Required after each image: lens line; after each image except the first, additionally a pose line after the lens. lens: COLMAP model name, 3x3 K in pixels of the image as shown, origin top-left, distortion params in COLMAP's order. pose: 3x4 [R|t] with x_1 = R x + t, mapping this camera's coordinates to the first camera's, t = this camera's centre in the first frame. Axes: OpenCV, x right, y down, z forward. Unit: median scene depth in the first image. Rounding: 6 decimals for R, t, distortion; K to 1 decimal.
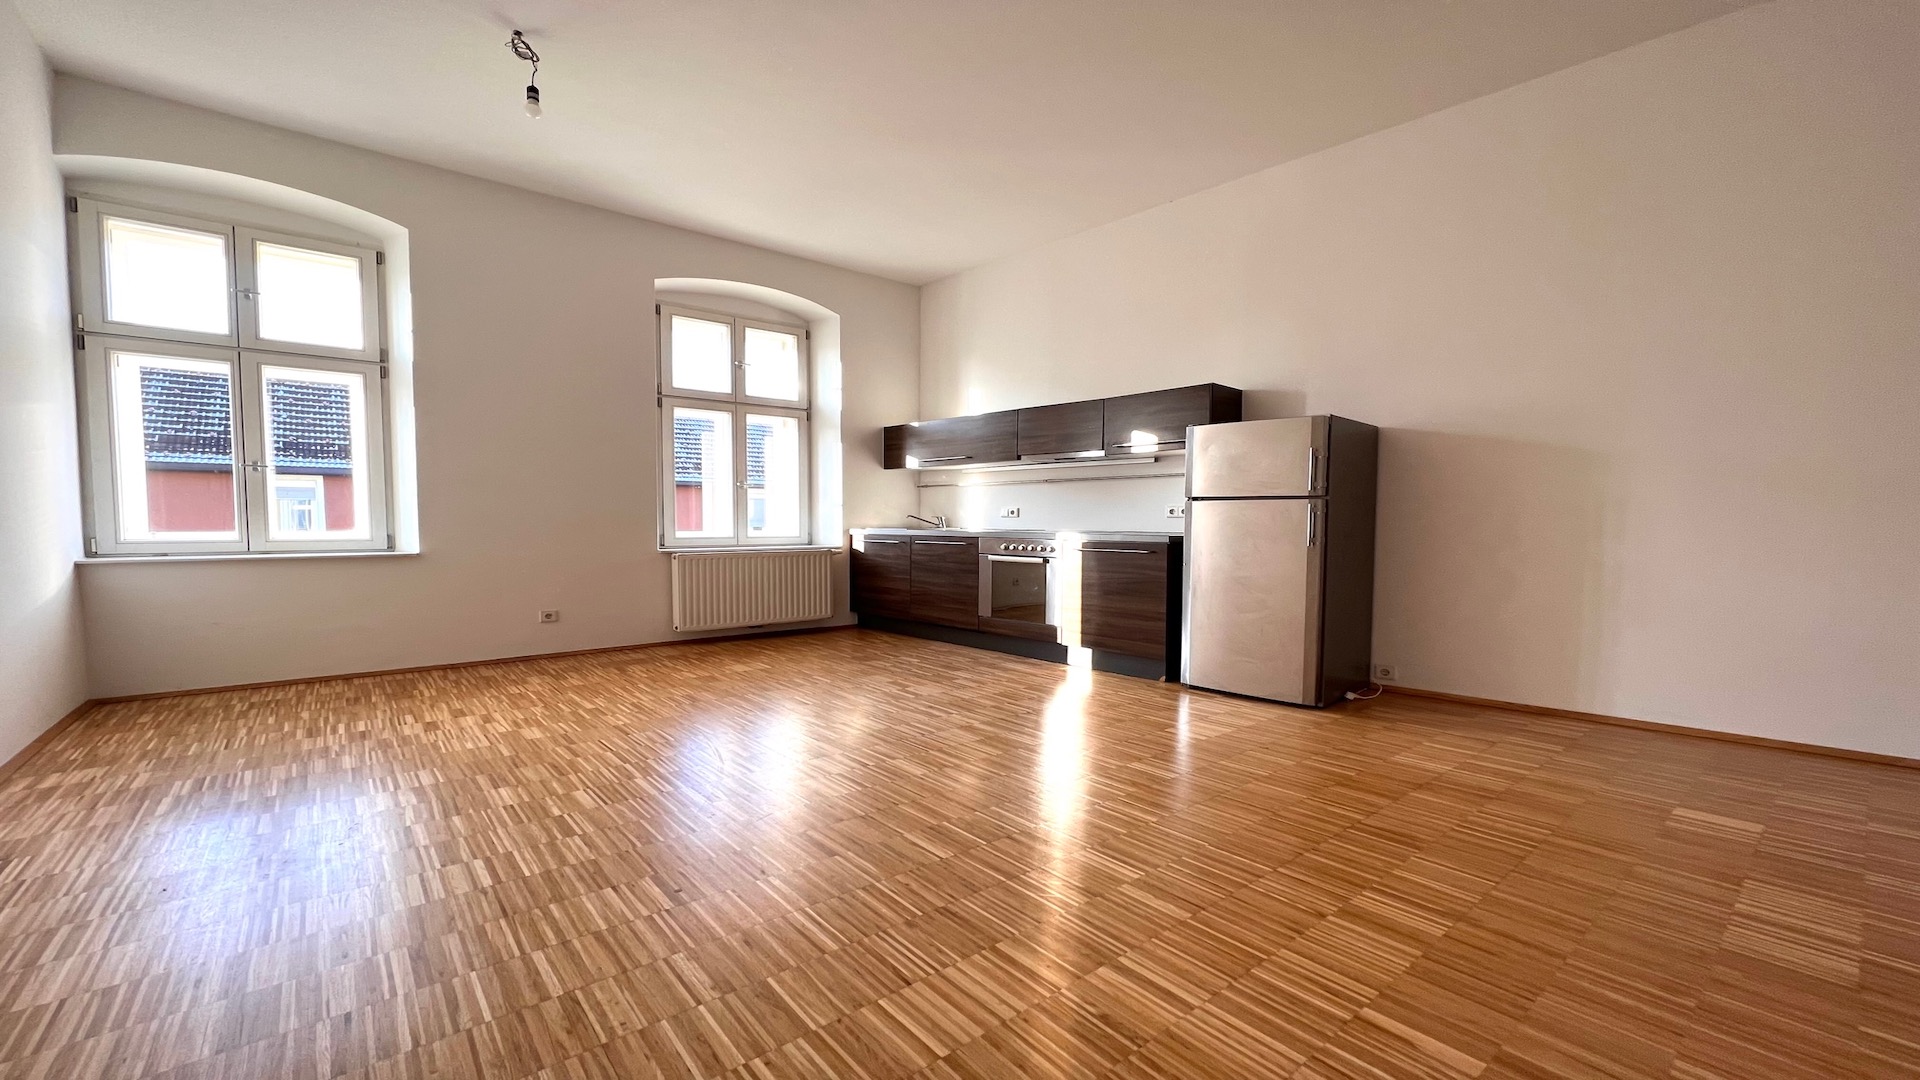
lens RADIAL K [[772.0, 0, 960.6], [0, 772.0, 549.7], [0, 0, 1]] dist [0.002861, 0.000279]
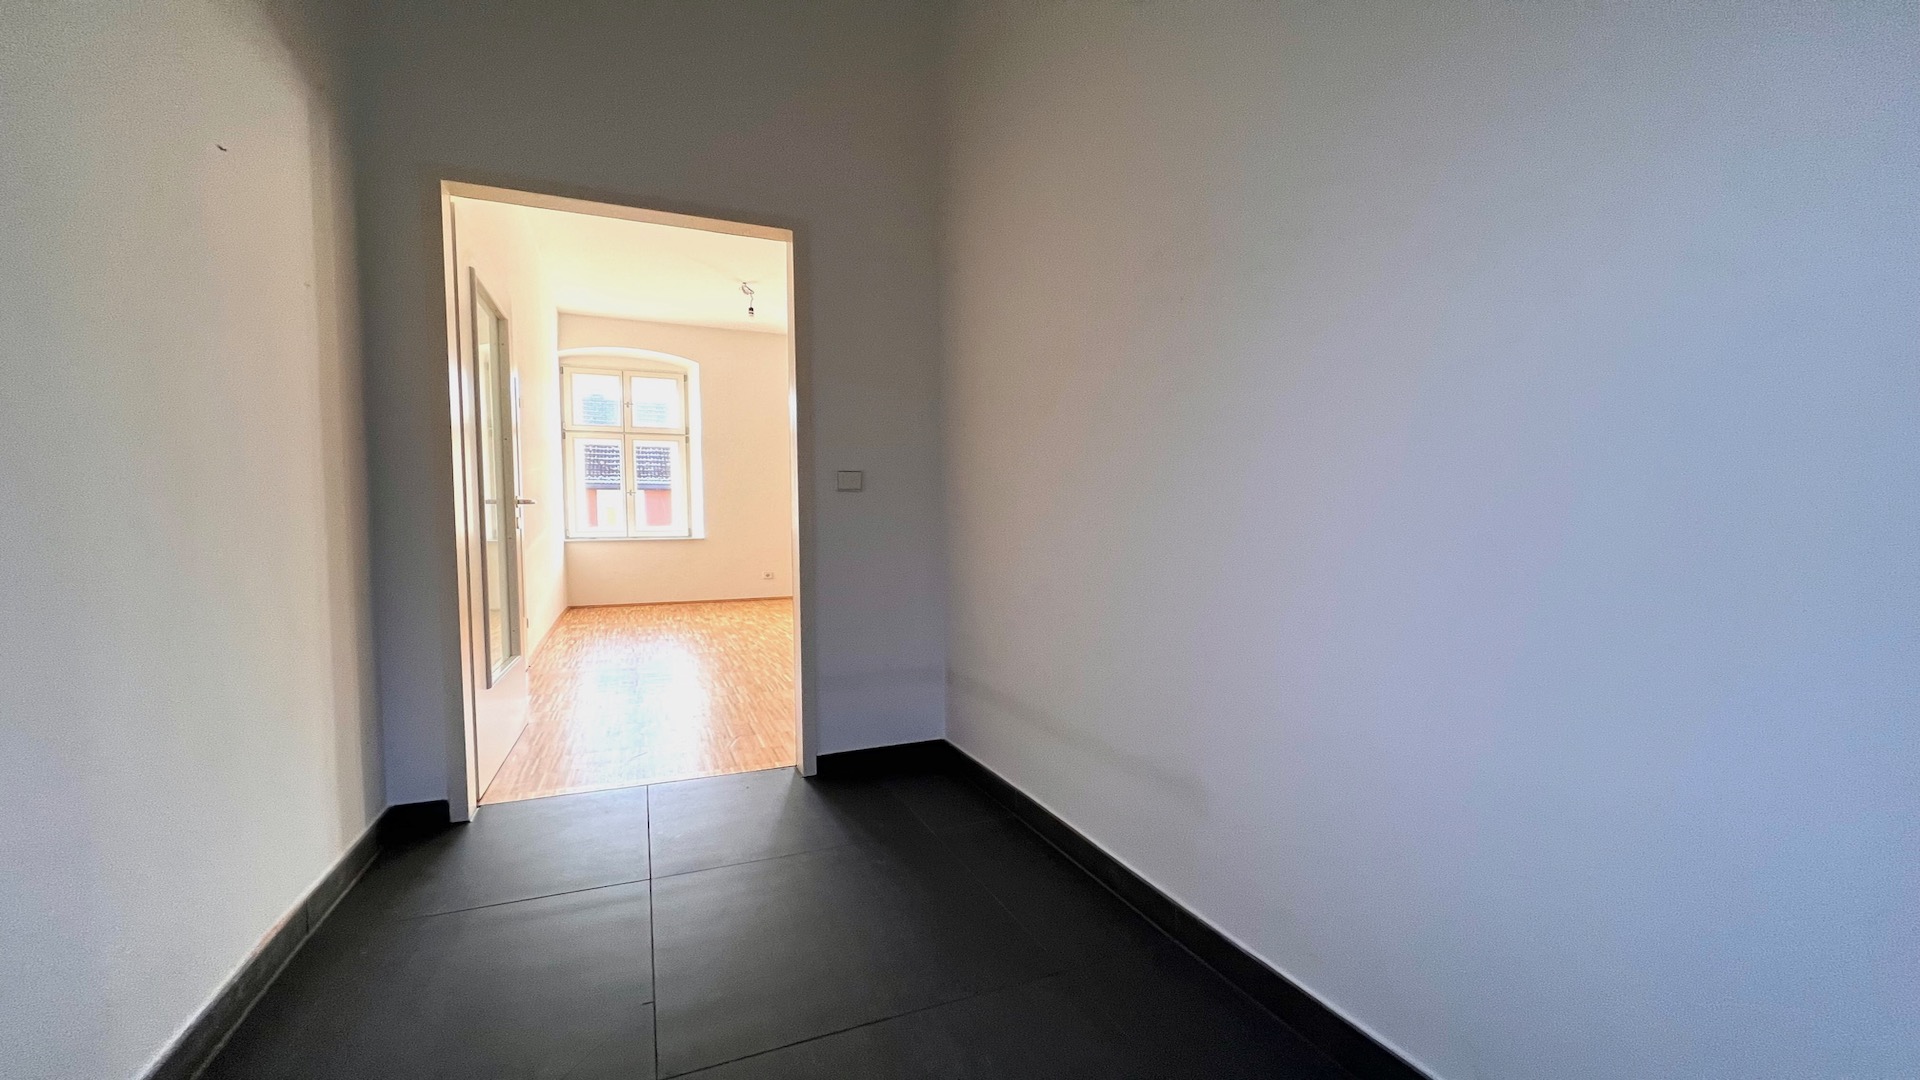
lens RADIAL K [[772.0, 0, 958.3], [0, 772.0, 544.8], [0, 0, 1]] dist [0.002861, 0.000279]
pose [[0.956336, -0.000614, -0.292268, 0.437451], [-0.001133, 0.999983, -0.005806, 0.032484], [0.292266, 0.005883, 0.956319, -0.608334]]
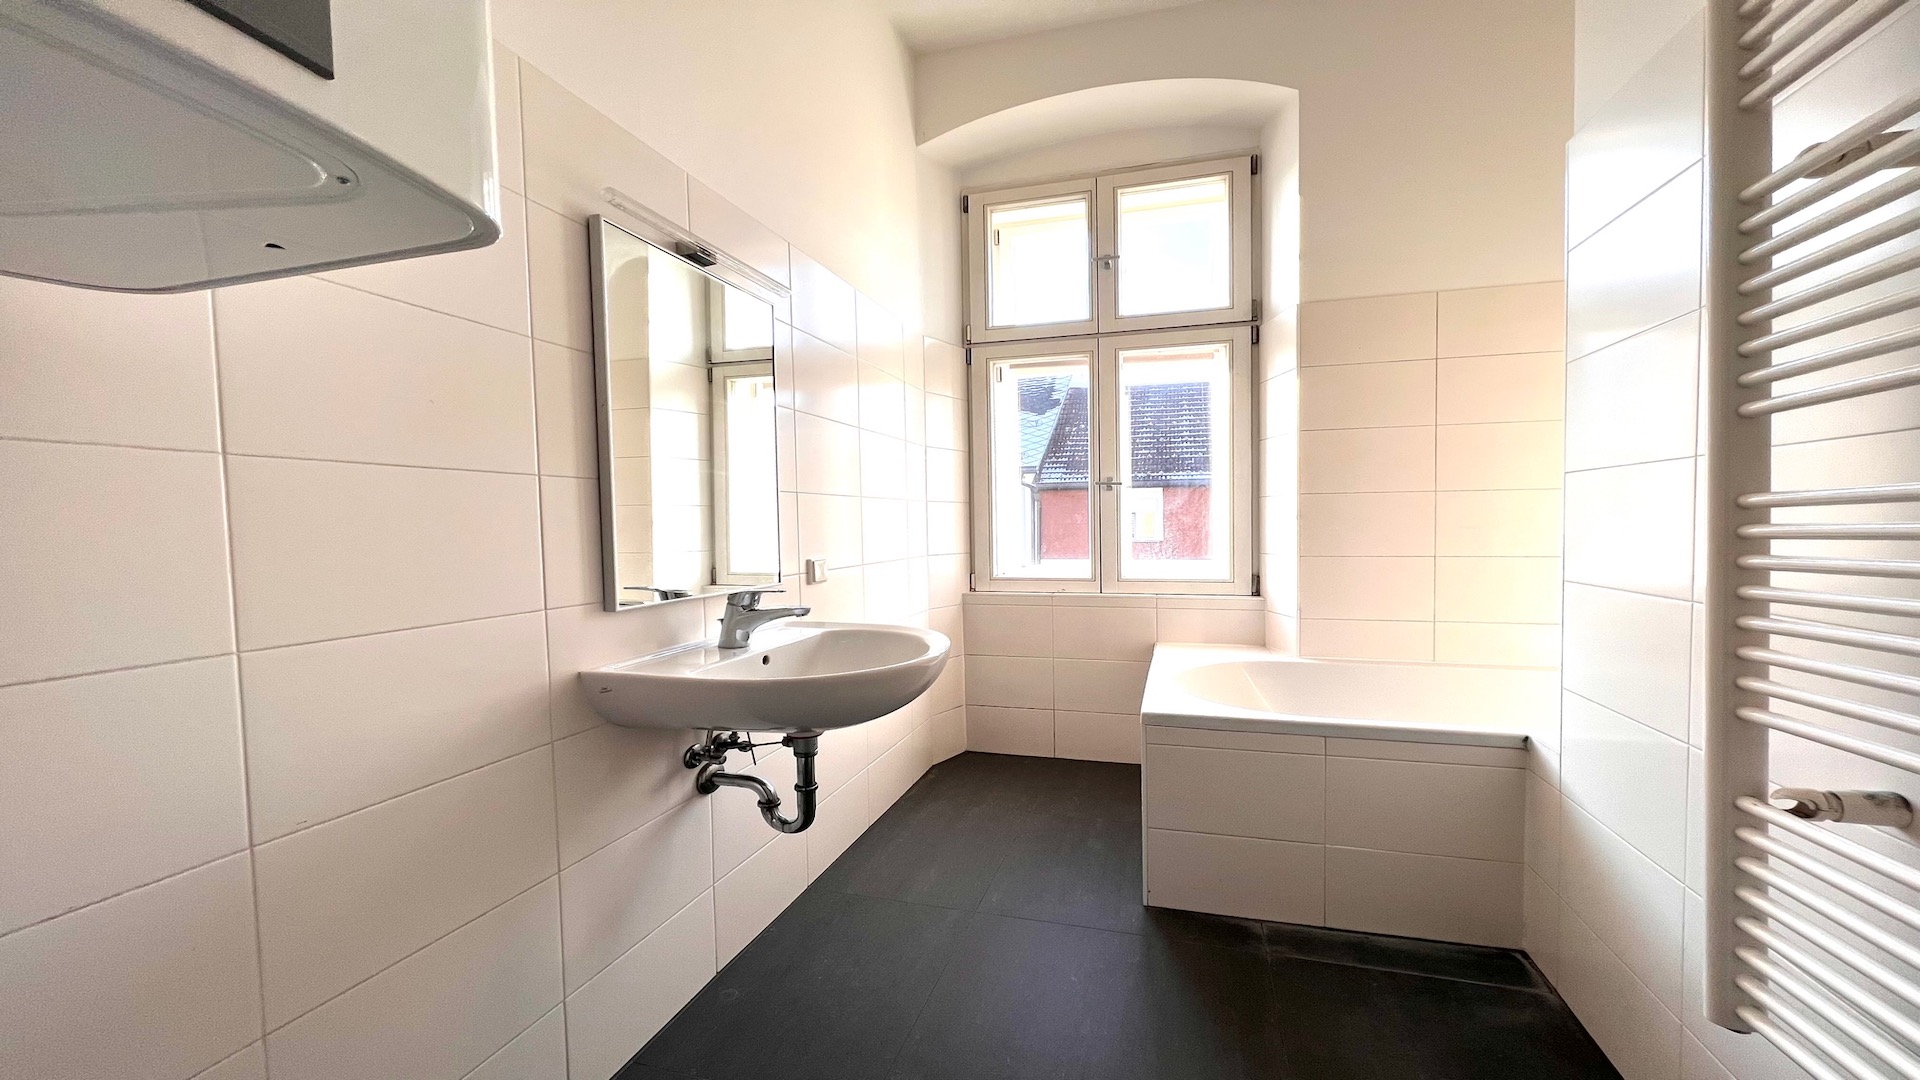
lens RADIAL K [[772.0, 0, 946.0], [0, 772.0, 537.4], [0, 0, 1]] dist [0.002861, 0.000279]
pose [[0.548509, 0.008424, -0.836102, -0.357970], [-0.025005, 0.999667, -0.006332, -0.045215], [0.835771, 0.024379, 0.548537, 0.444669]]
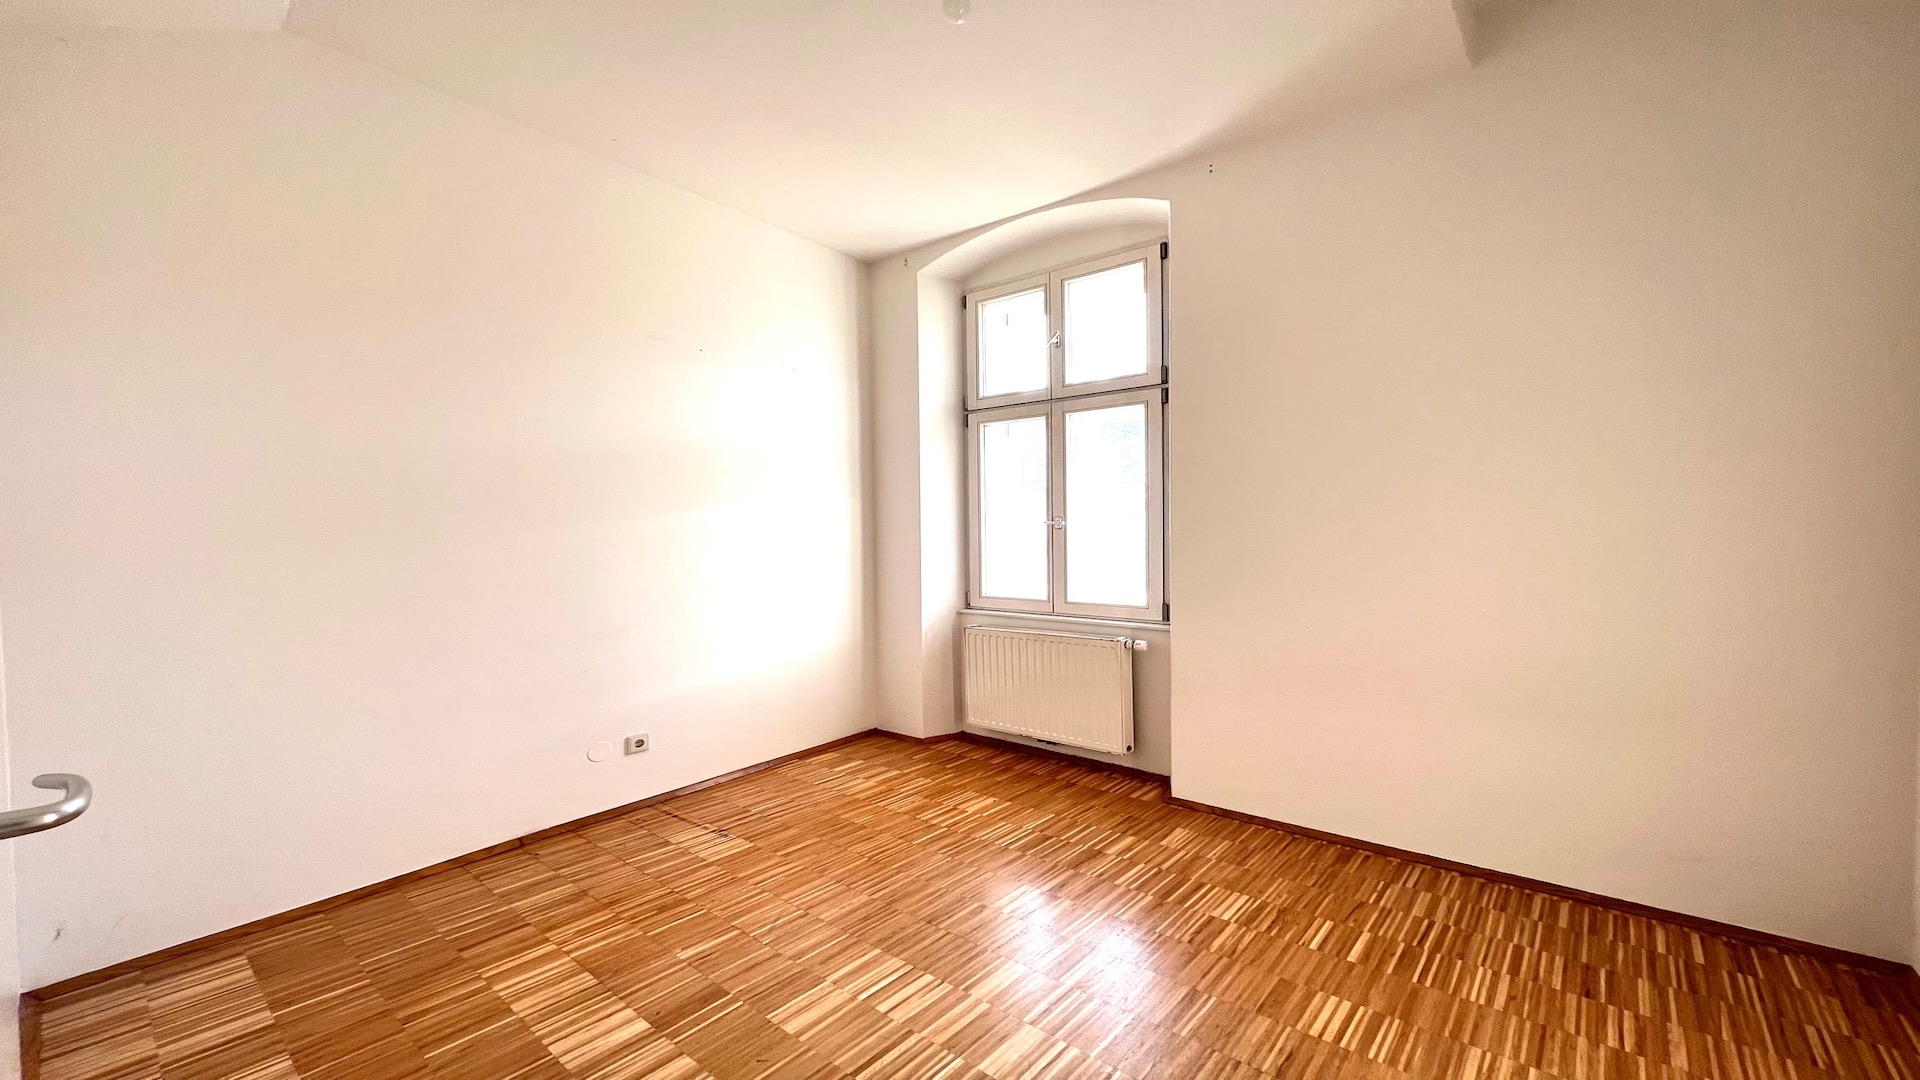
lens RADIAL K [[772.0, 0, 964.9], [0, 772.0, 547.7], [0, 0, 1]] dist [0.002861, 0.000279]
pose [[0.174233, -0.004849, -0.984692, -0.016326], [-0.056887, 0.998268, -0.014982, -0.056851], [0.983060, 0.058627, 0.173656, 0.733338]]
